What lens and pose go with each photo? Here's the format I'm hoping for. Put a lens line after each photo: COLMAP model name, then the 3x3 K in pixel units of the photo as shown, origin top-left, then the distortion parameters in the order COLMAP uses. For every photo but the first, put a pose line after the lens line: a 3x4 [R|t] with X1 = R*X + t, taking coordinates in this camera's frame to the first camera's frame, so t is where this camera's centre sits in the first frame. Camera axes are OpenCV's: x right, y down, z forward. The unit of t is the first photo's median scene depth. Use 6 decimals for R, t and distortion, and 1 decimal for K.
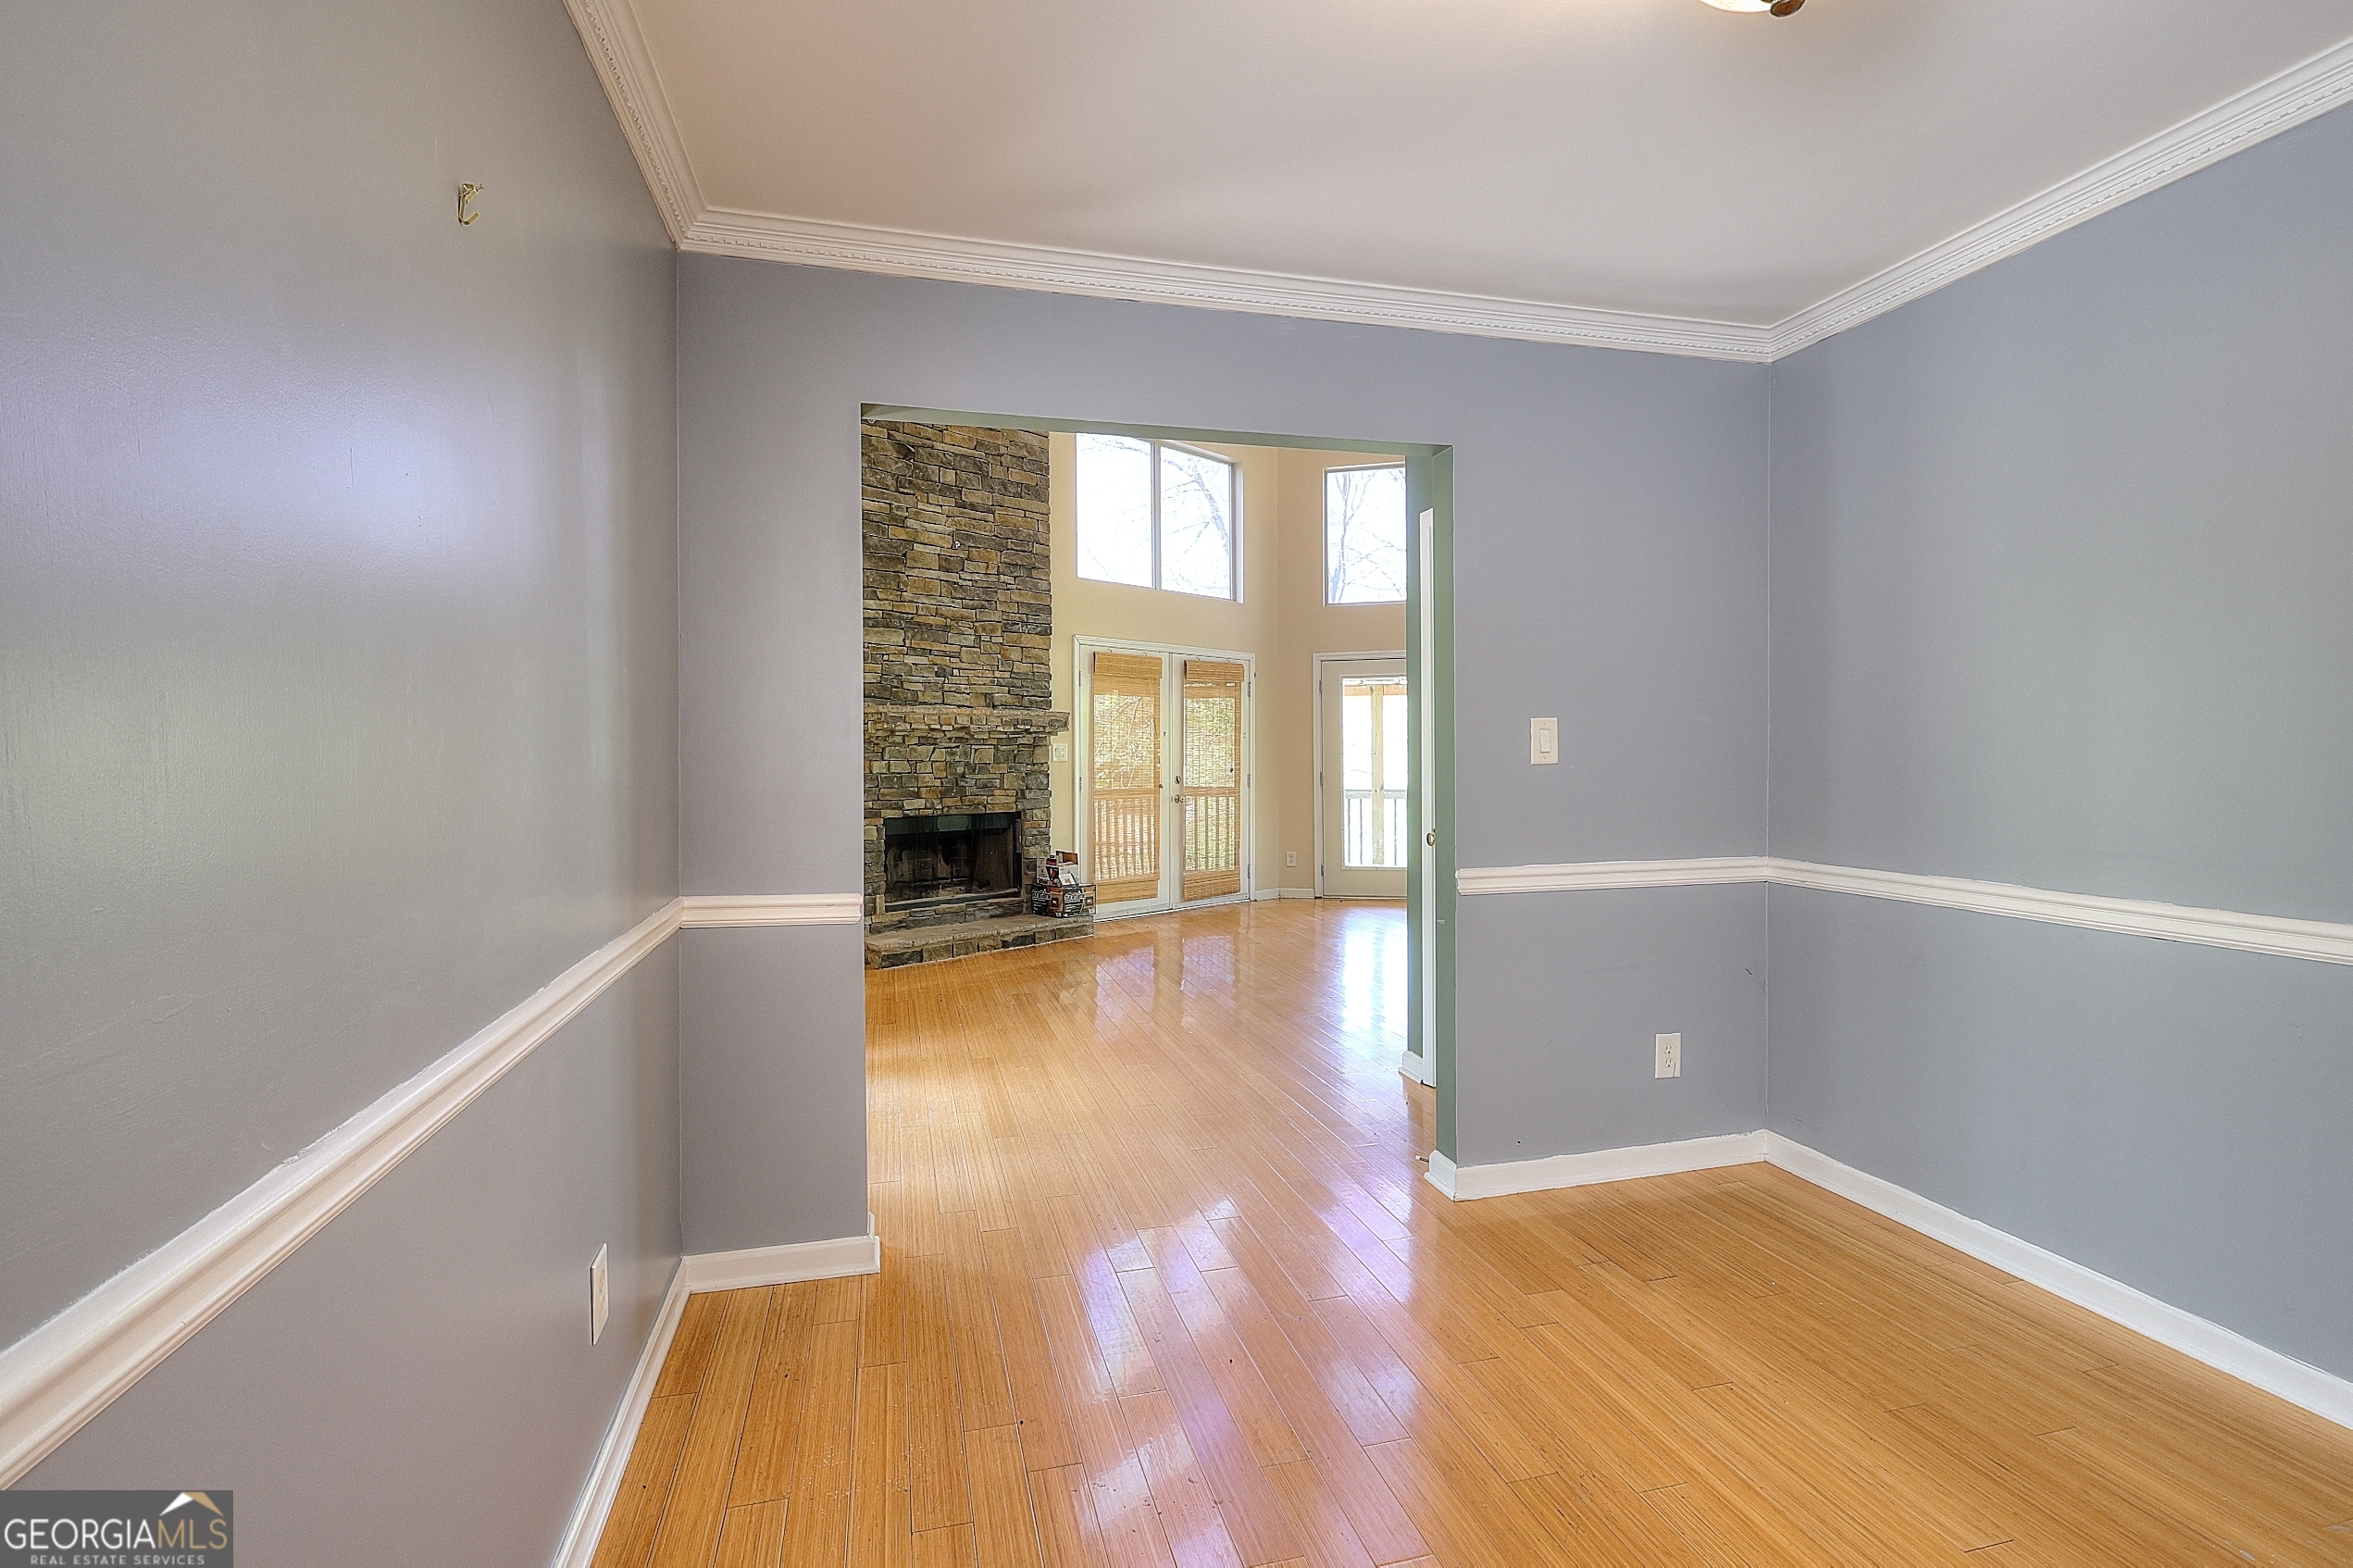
lens RADIAL K [[1113.3, 0, 1182.9], [0, 1113.3, 788.8], [0, 0, 1]] dist [-0.001158, 0.000000]
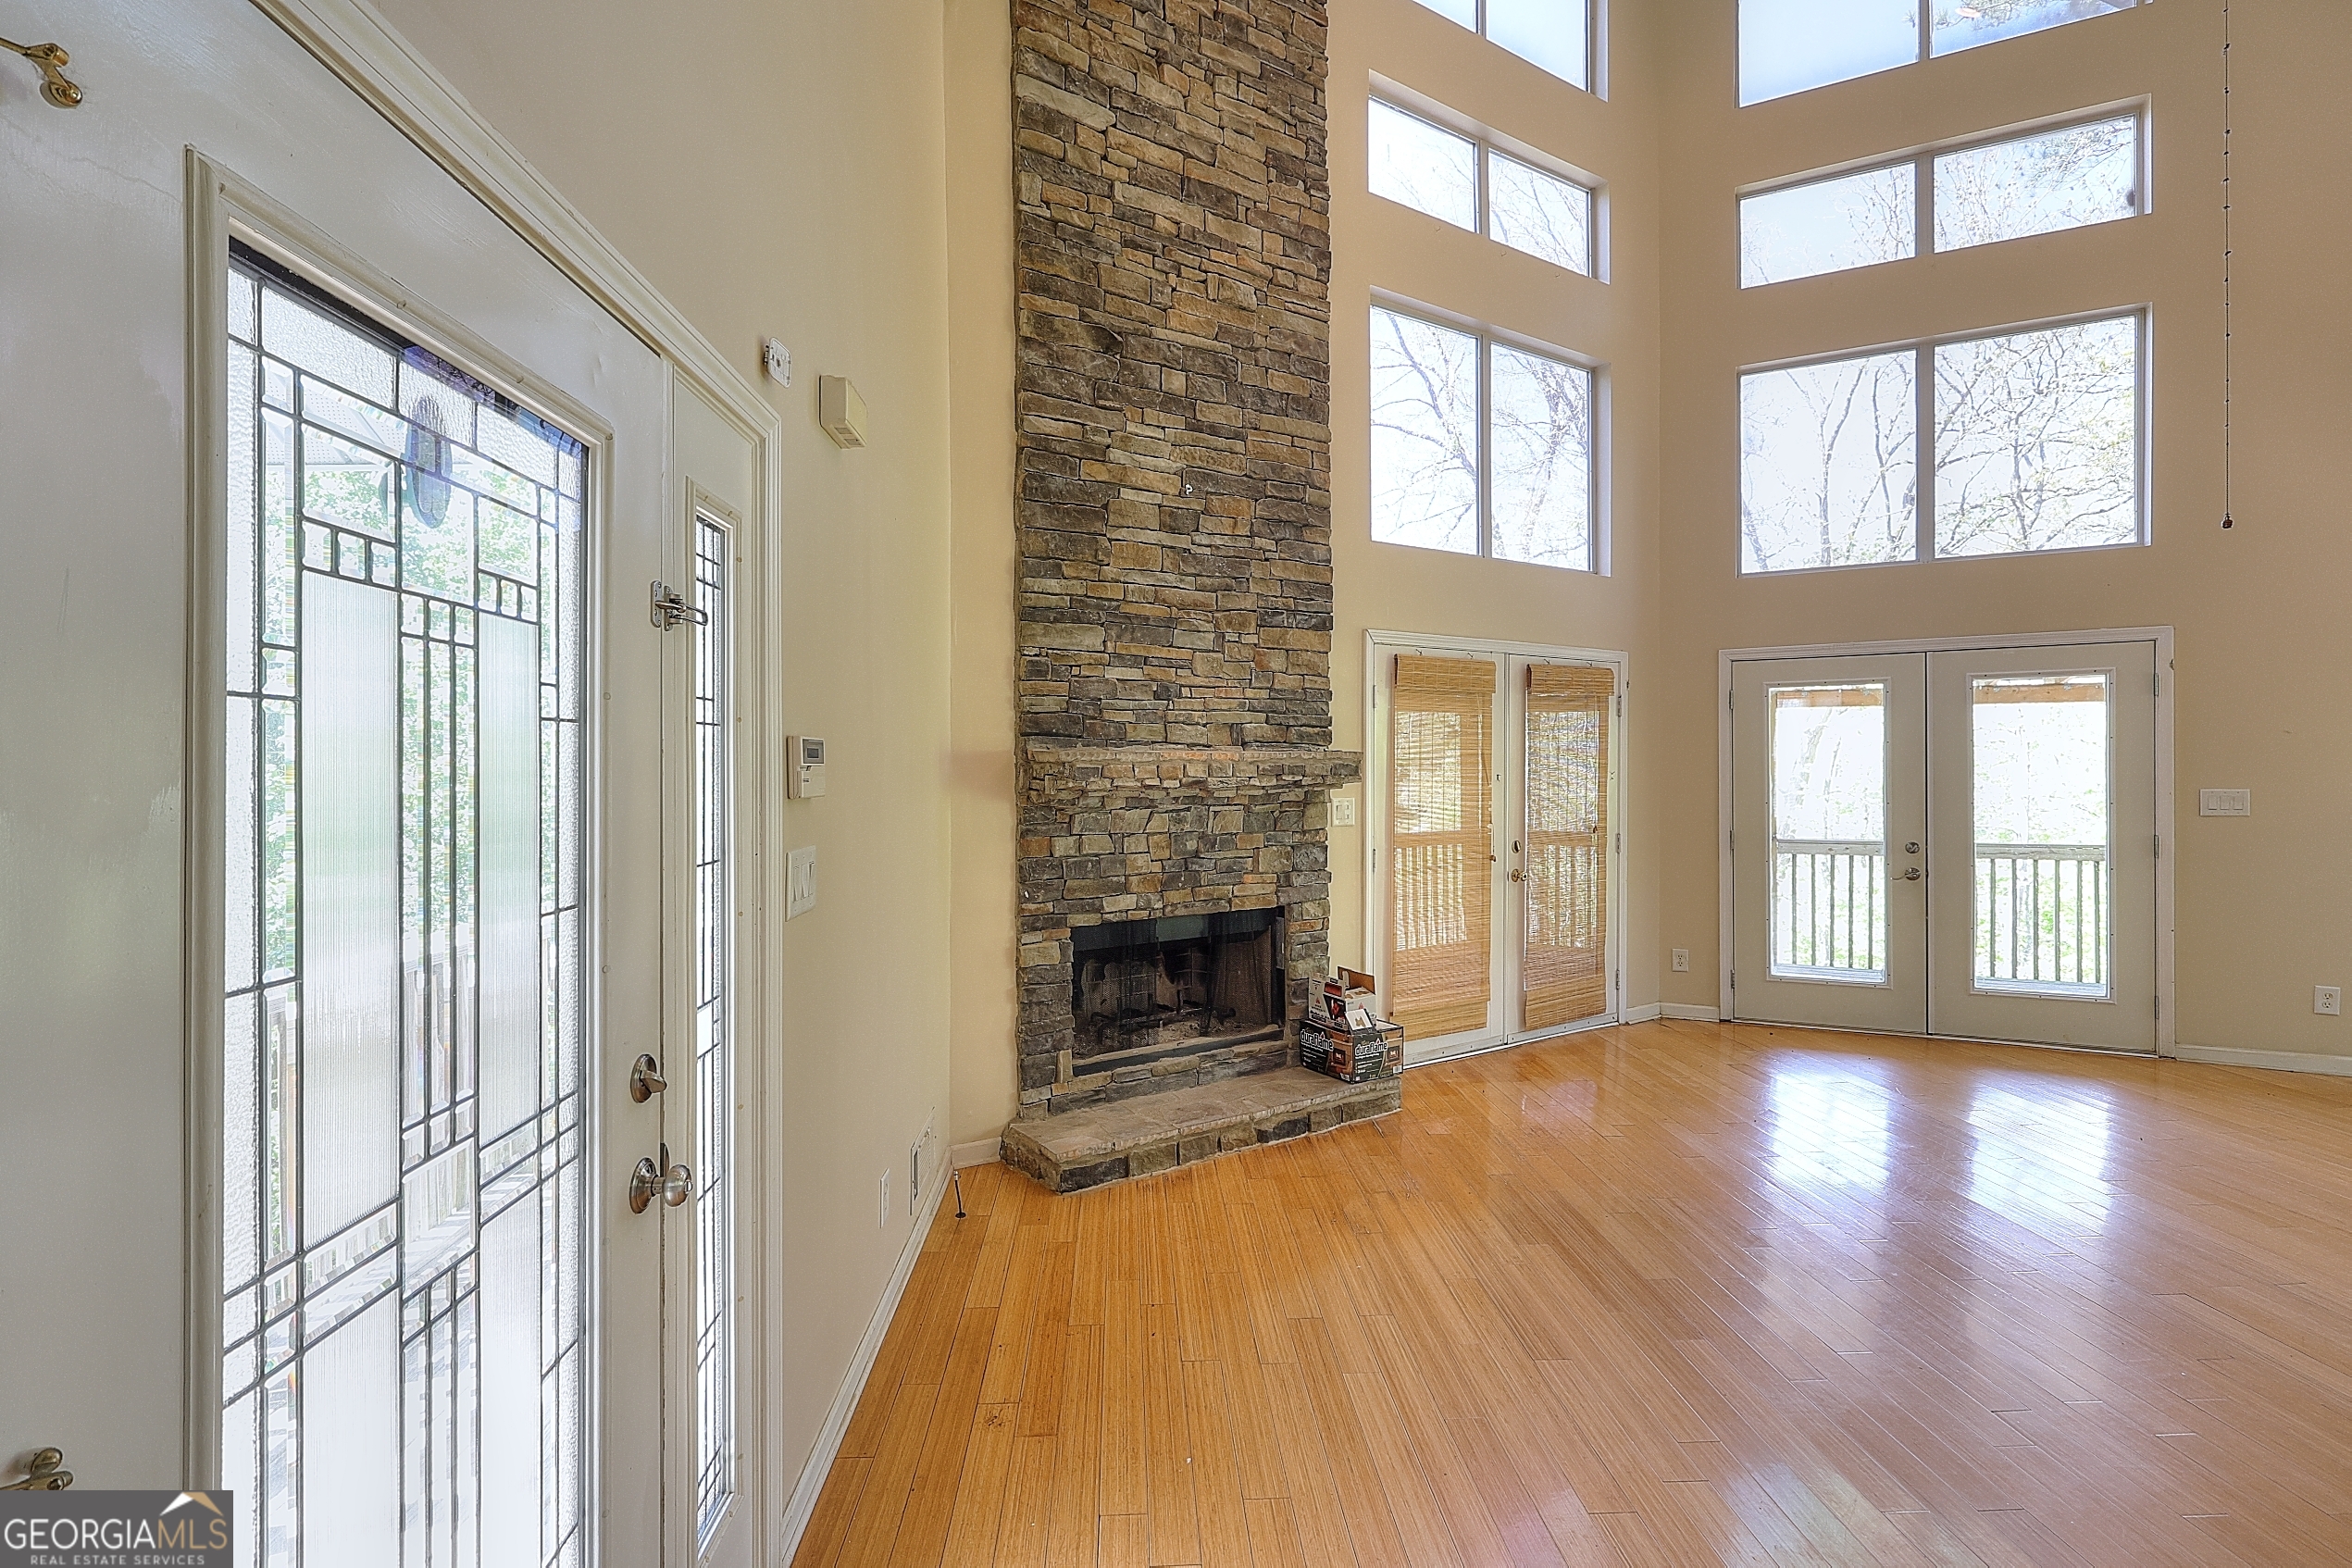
lens RADIAL K [[1112.9, 0, 1167.9], [0, 1112.9, 776.2], [0, 0, 1]] dist [-0.001158, 0.000000]
pose [[0.976247, 0.001601, -0.216655, -0.074724], [-0.004553, 0.999903, -0.013127, -0.047056], [0.216613, 0.013801, 0.976160, 0.371797]]
